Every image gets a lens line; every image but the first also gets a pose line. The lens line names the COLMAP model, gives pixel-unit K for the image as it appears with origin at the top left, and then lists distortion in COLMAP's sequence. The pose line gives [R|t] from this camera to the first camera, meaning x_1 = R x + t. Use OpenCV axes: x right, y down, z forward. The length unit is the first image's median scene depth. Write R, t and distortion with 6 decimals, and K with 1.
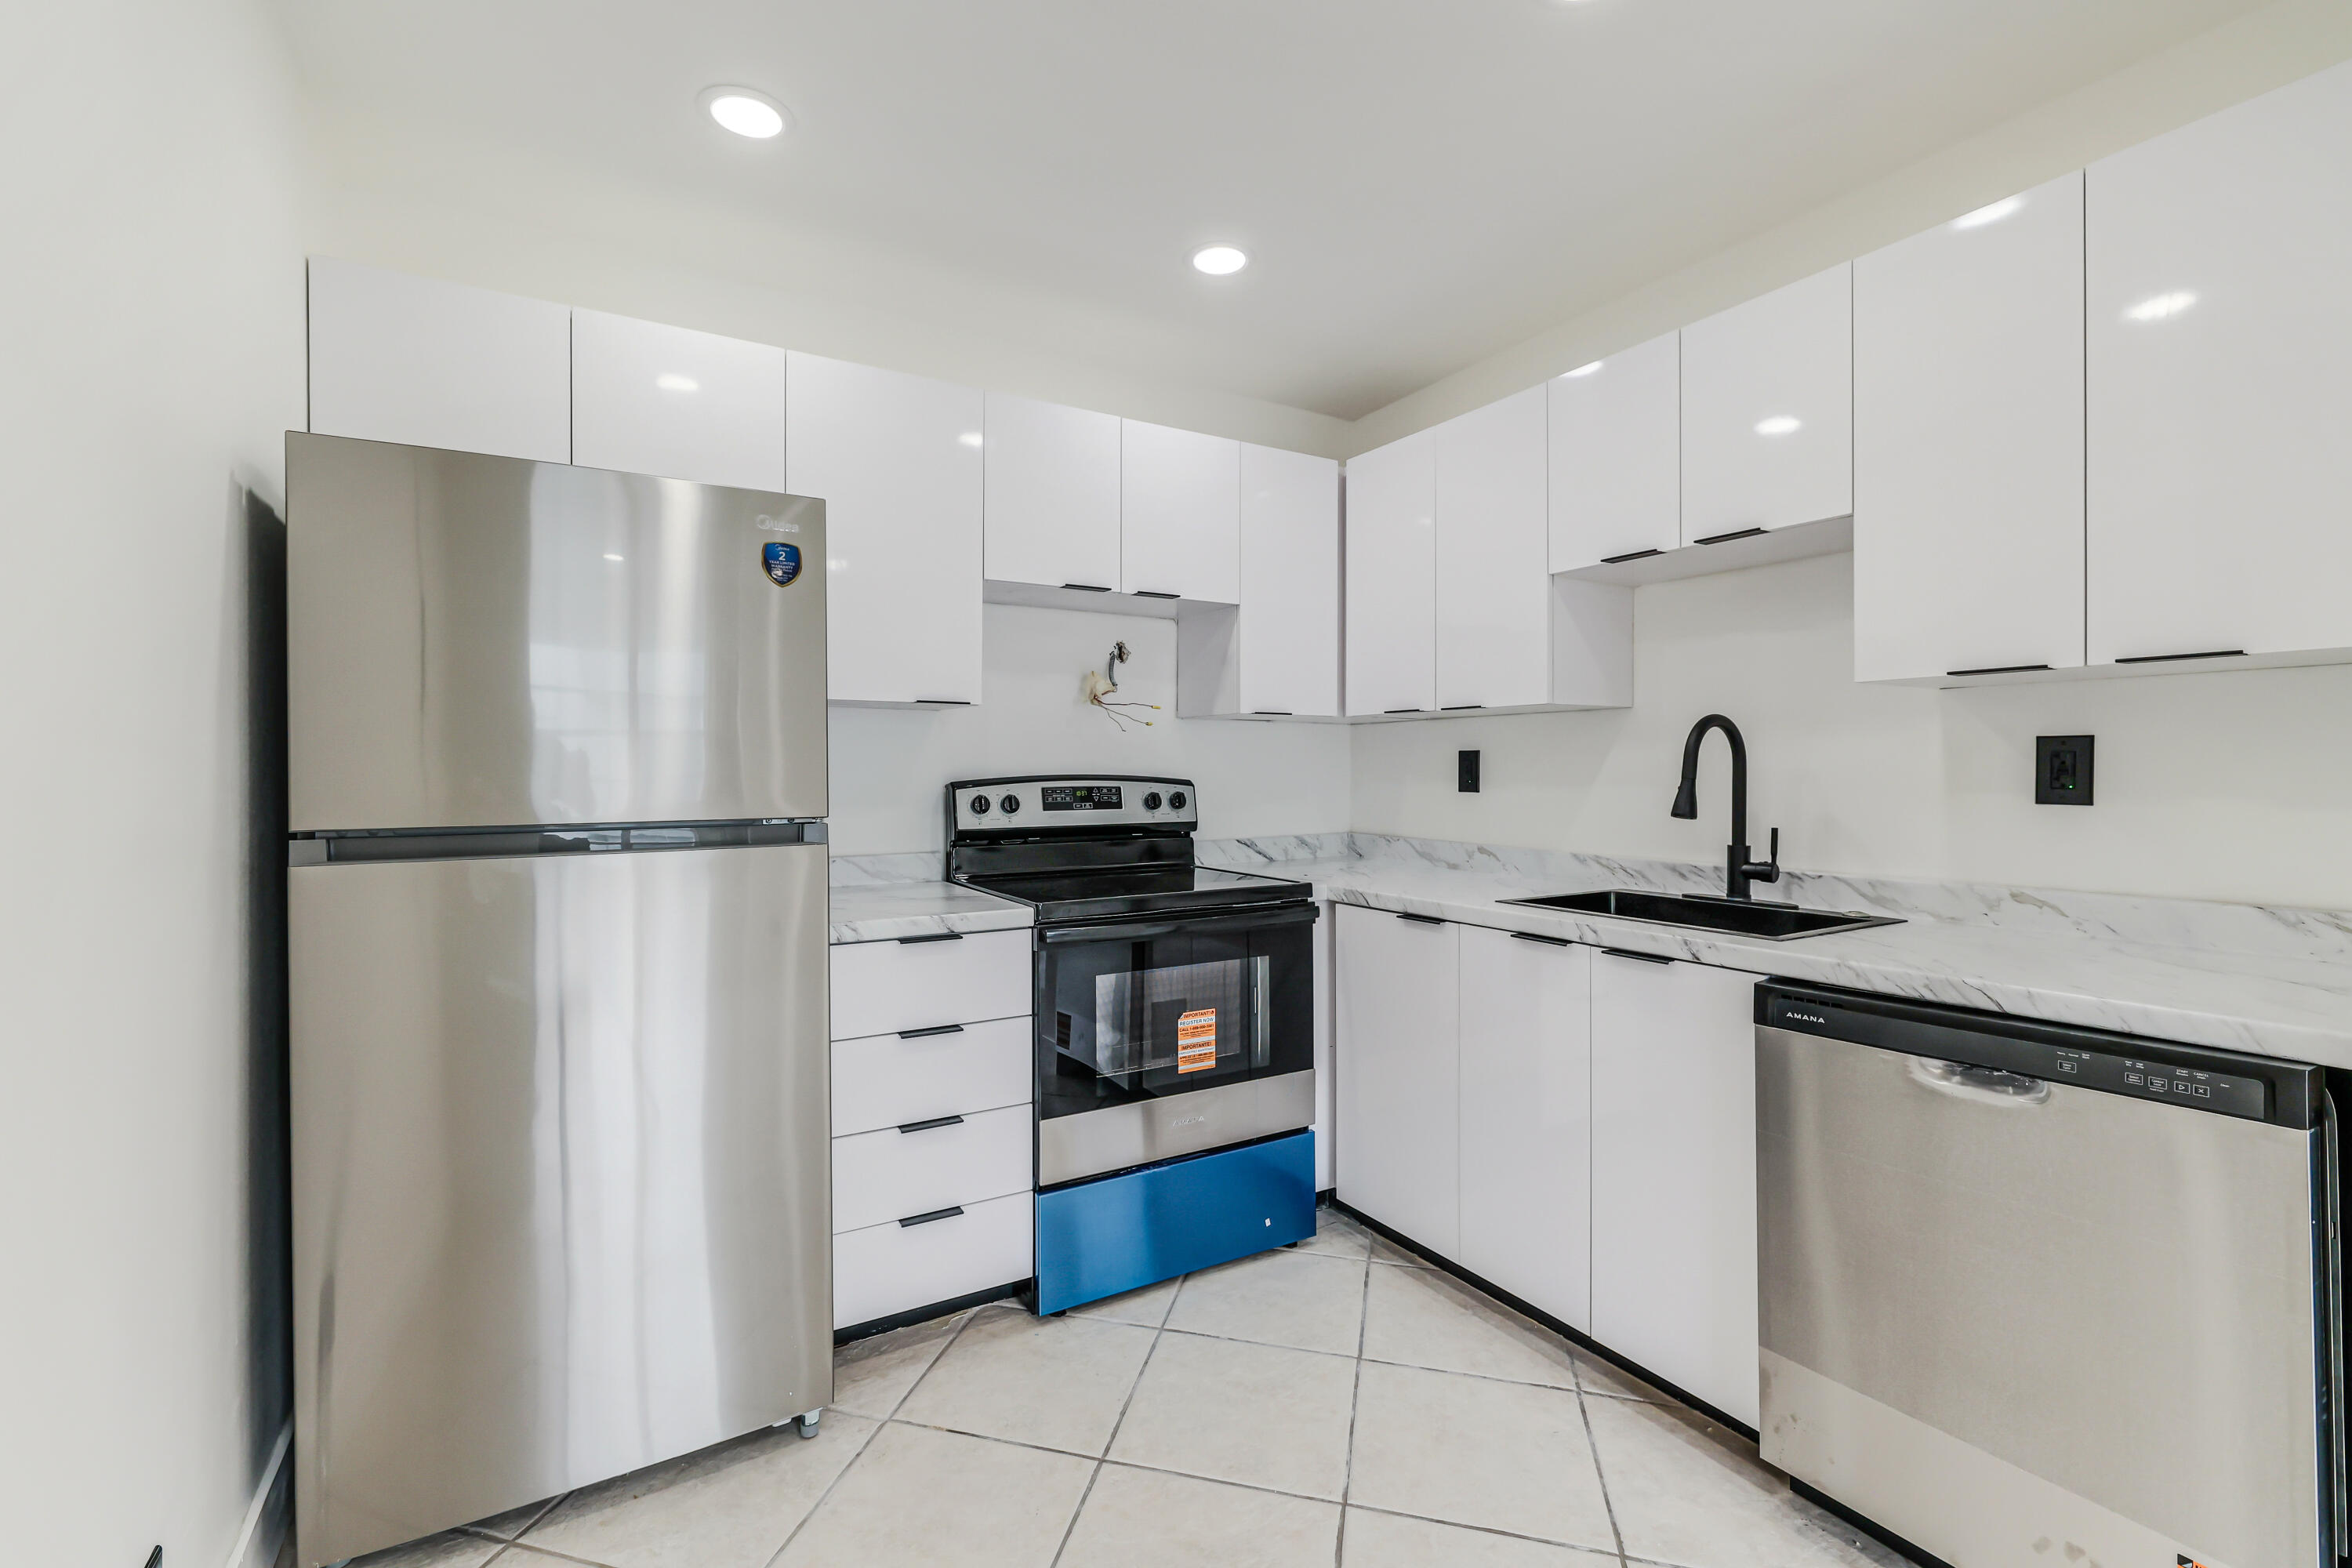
lens RADIAL K [[987.4, 0, 1150.4], [0, 987.4, 776.3], [0, 0, 1]] dist [-0.000644, -0.000013]
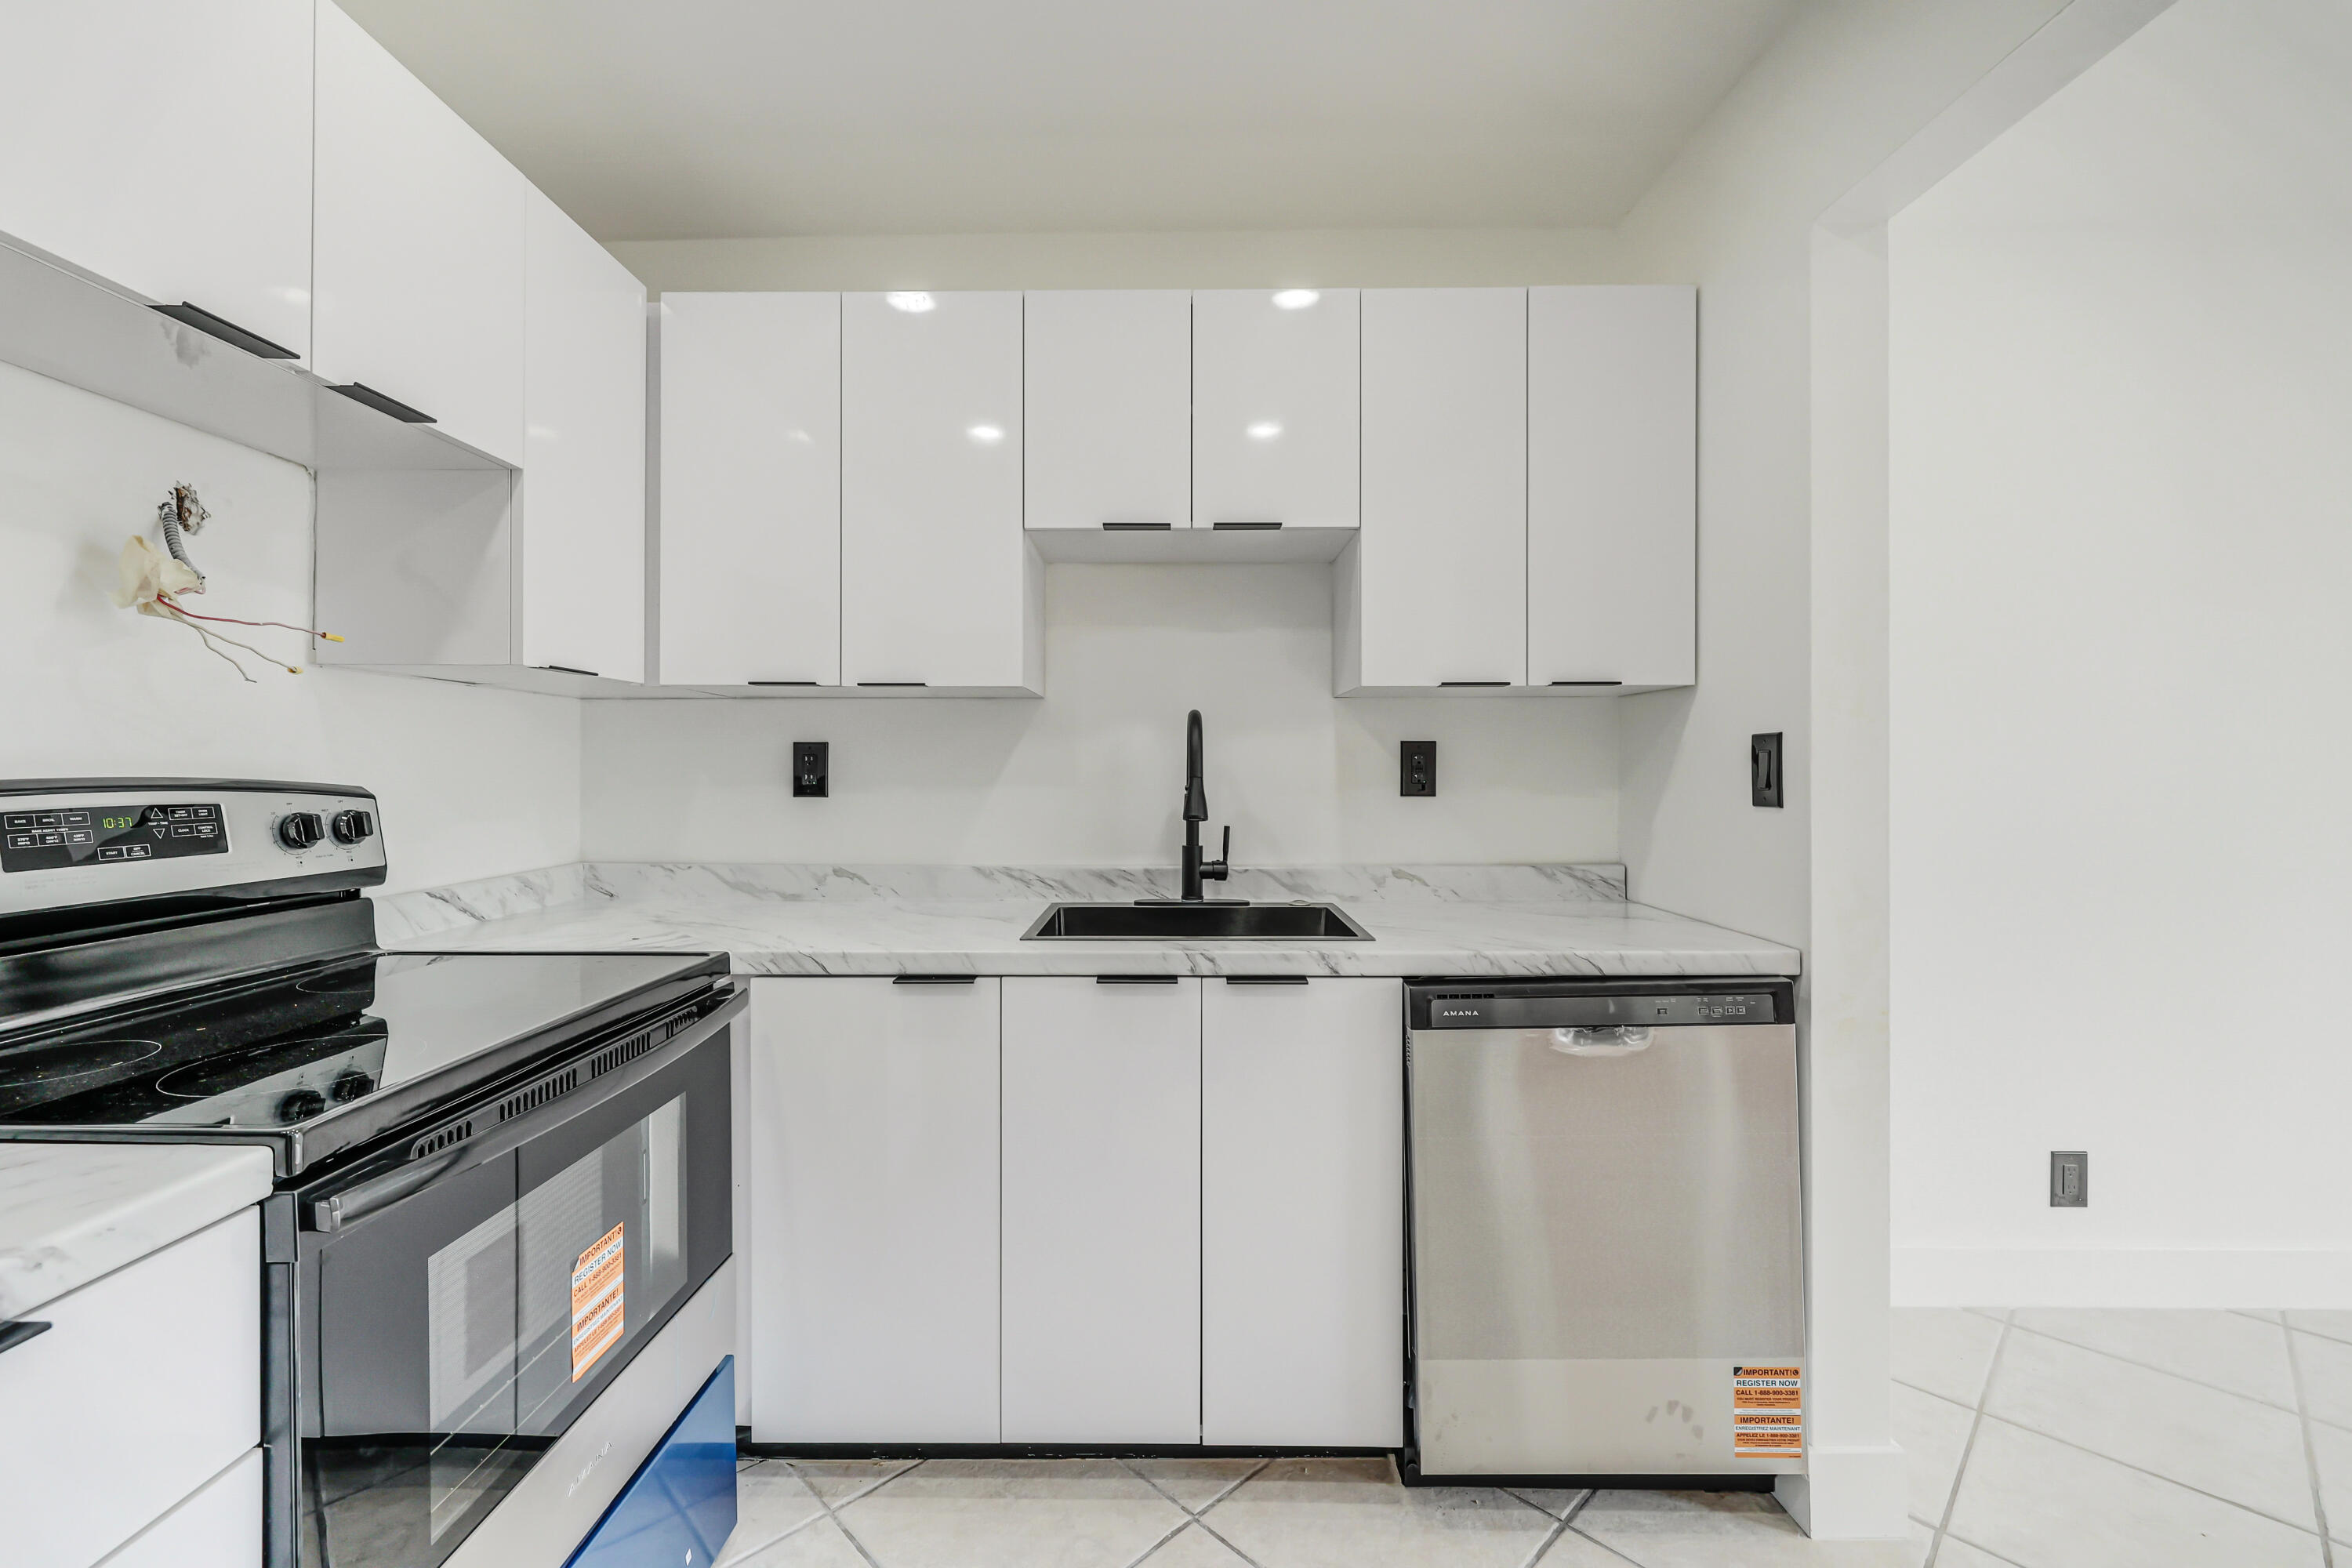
lens RADIAL K [[978.8, 0, 1144.2], [0, 978.8, 771.1], [0, 0, 1]] dist [-0.001283, 0.000059]
pose [[0.519106, -0.000754, 0.854709, -0.226887], [0.004422, 0.999989, -0.001803, -0.001933], [-0.854698, 0.004715, 0.519104, 0.475864]]
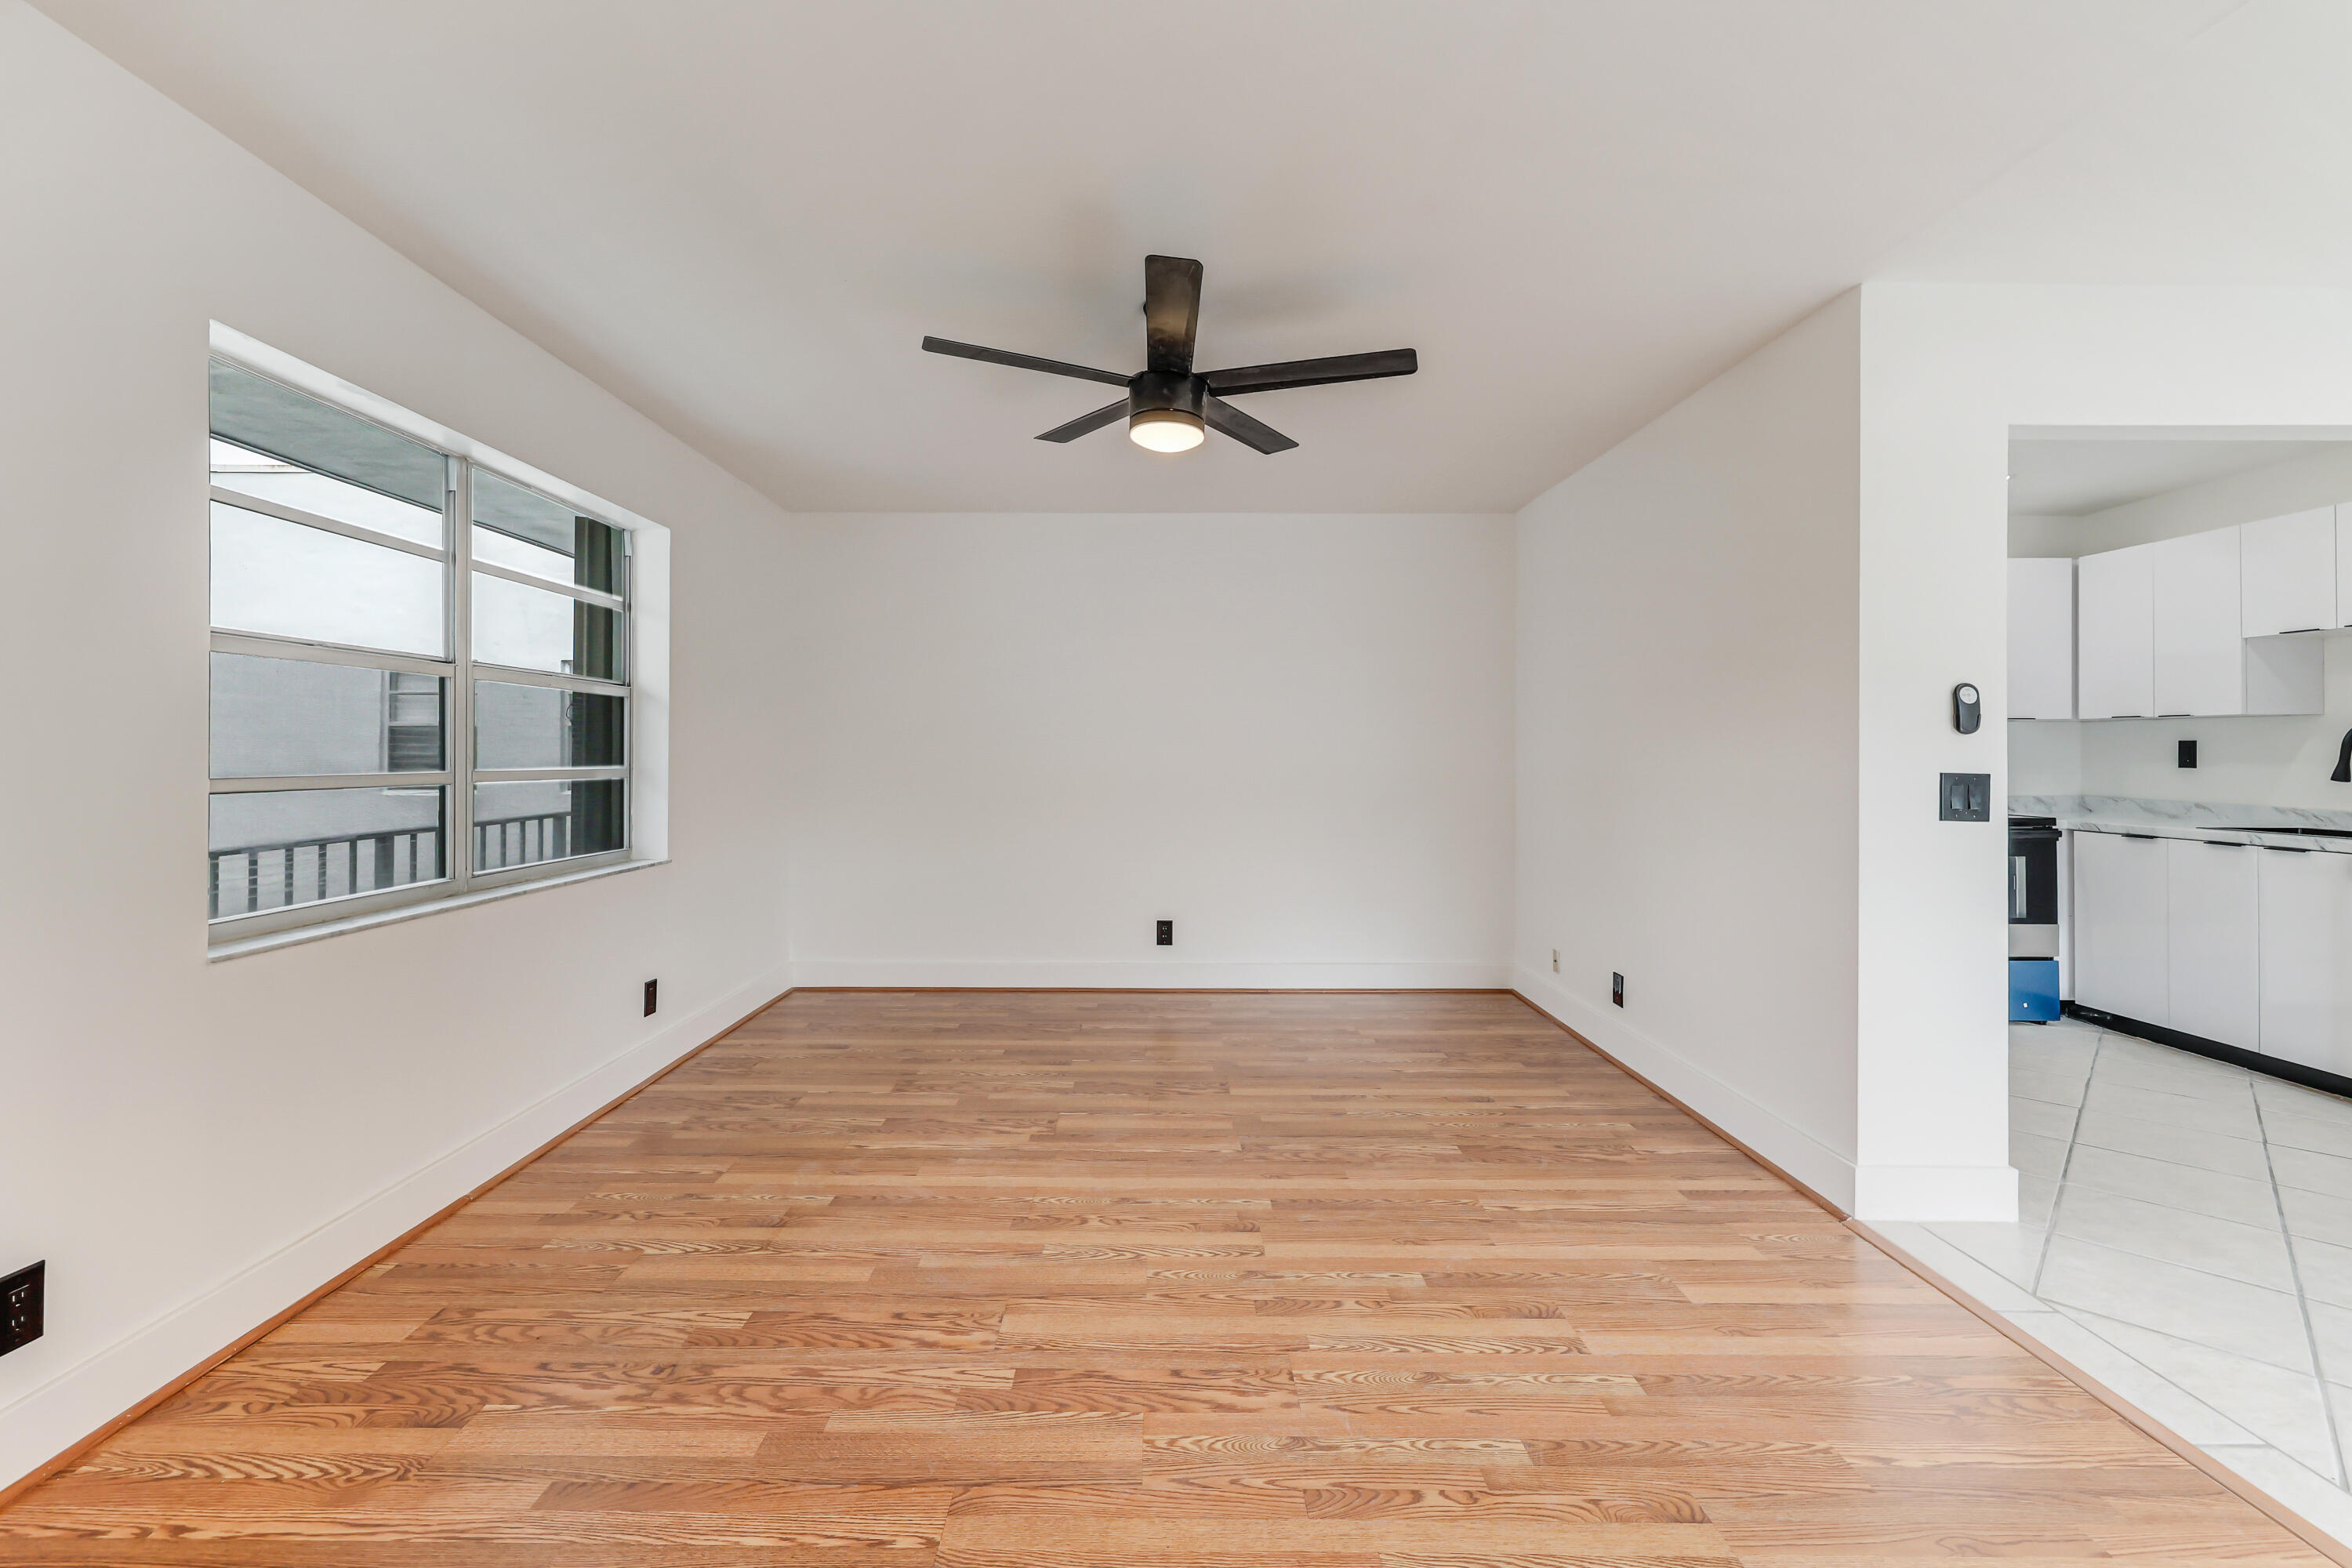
lens RADIAL K [[1010.2, 0, 1154.6], [0, 1010.2, 741.2], [0, 0, 1]] dist [0.001588, 0.000533]
pose [[0.864756, -0.000097, -0.502193, -0.321972], [-0.007097, 0.999898, -0.012414, 0.006677], [0.502143, 0.014300, 0.864667, -1.373189]]
